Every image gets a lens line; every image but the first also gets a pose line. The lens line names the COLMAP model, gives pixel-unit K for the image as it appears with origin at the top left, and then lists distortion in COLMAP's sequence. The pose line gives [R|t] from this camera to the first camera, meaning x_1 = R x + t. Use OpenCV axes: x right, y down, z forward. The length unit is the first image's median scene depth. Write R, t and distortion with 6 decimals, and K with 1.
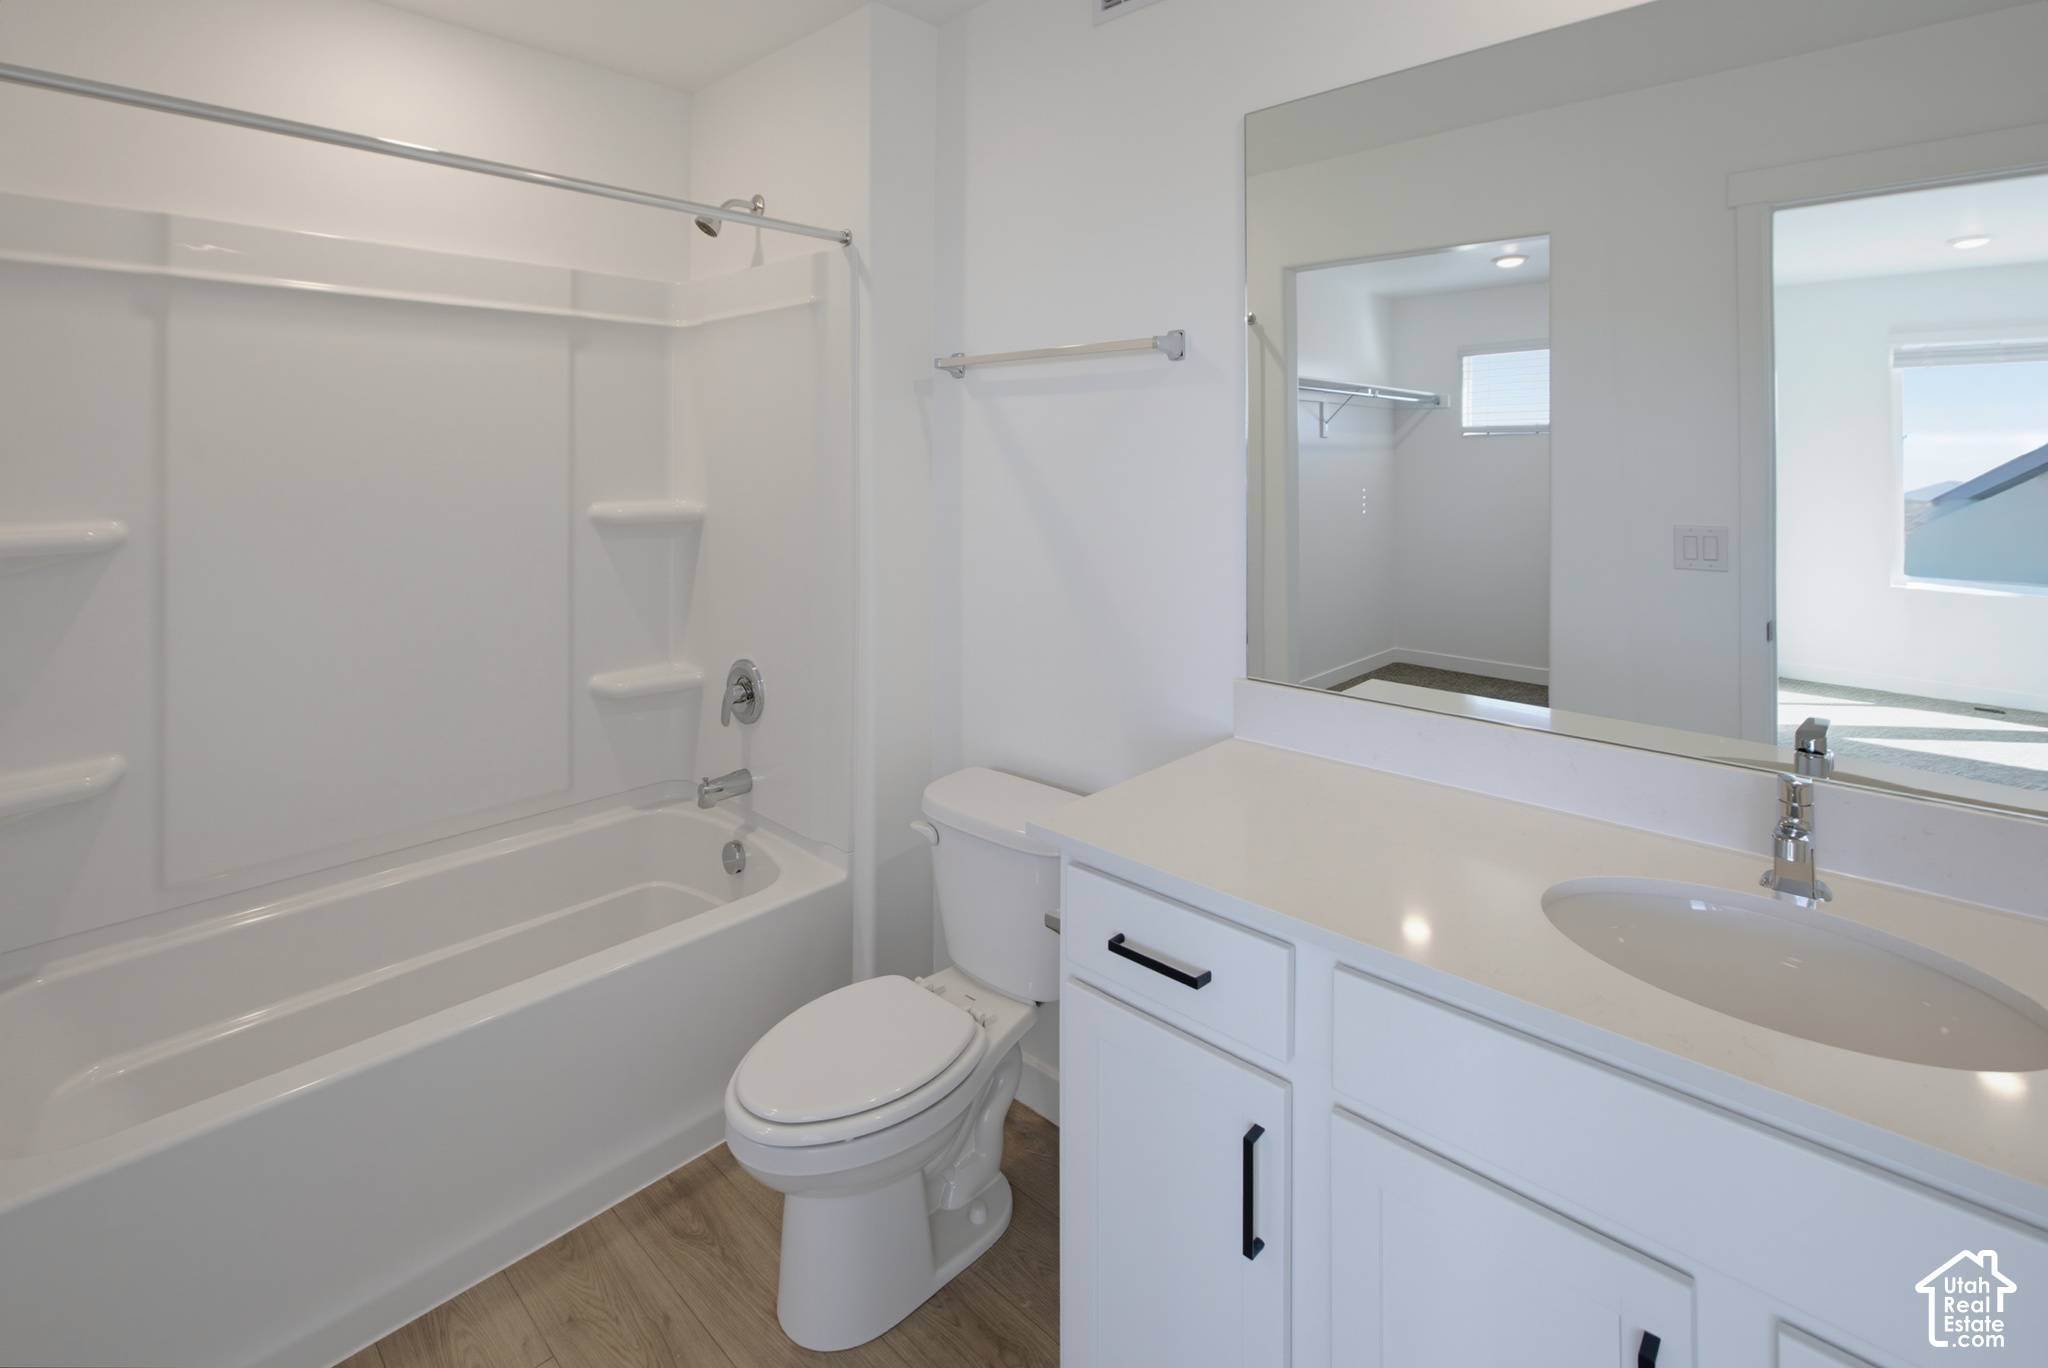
lens RADIAL K [[962.4, 0, 1024.7], [0, 962.4, 538.3], [0, 0, 1]] dist [-0.002349, -0.000018]
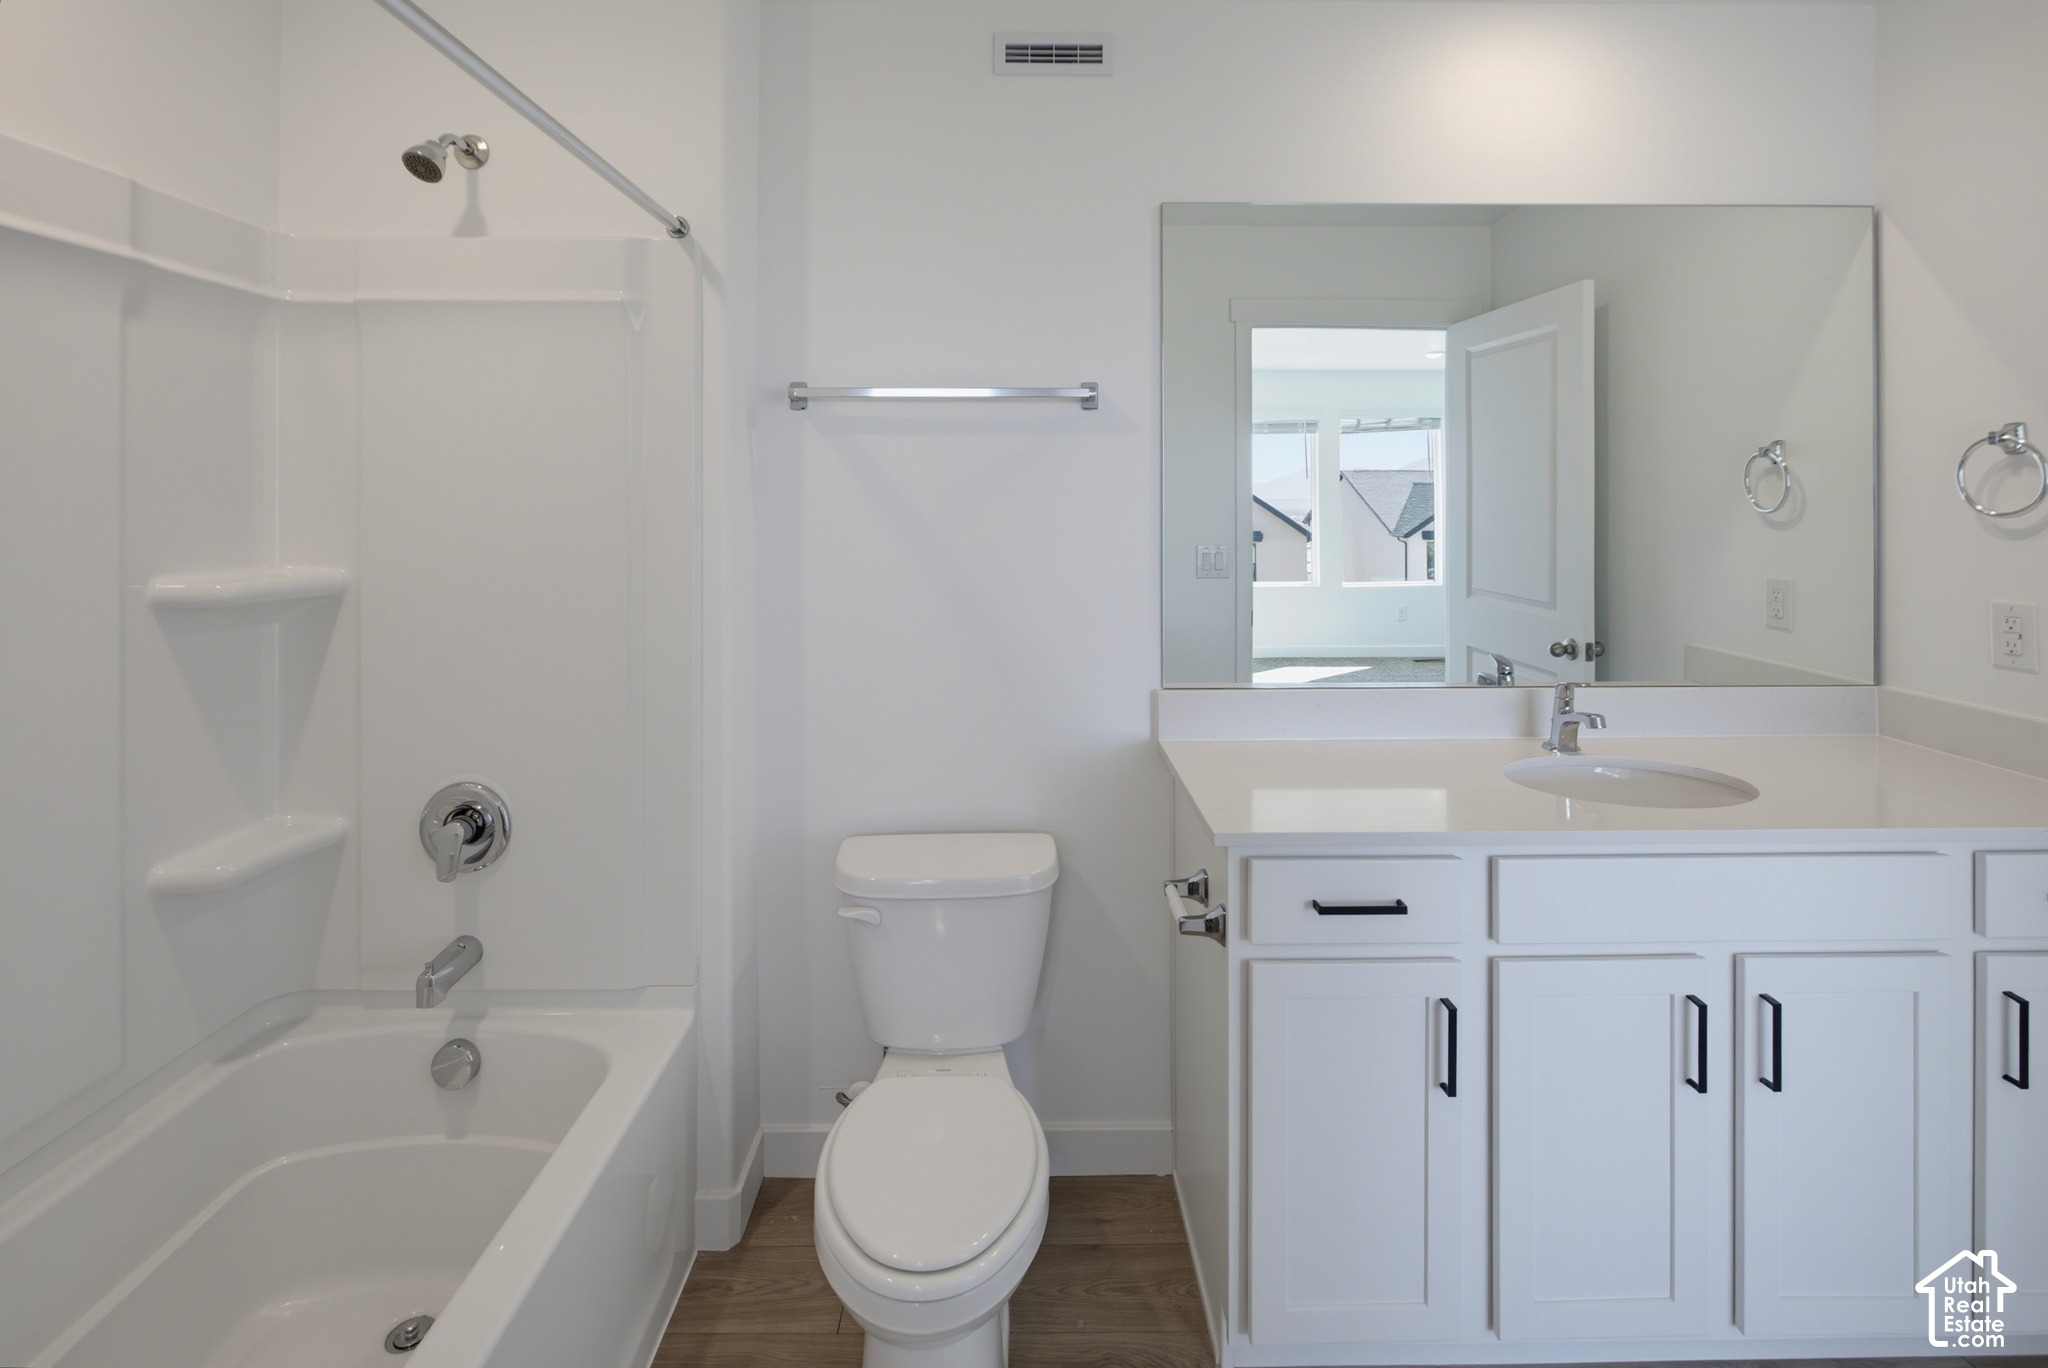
lens RADIAL K [[954.6, 0, 1029.3], [0, 954.6, 582.8], [0, 0, 1]] dist [0.000453, 0.000262]
pose [[0.718167, -0.063936, 0.692927, -0.496628], [0.054770, 0.997875, 0.035309, -0.025874], [-0.693712, 0.012594, 0.720142, 0.206852]]
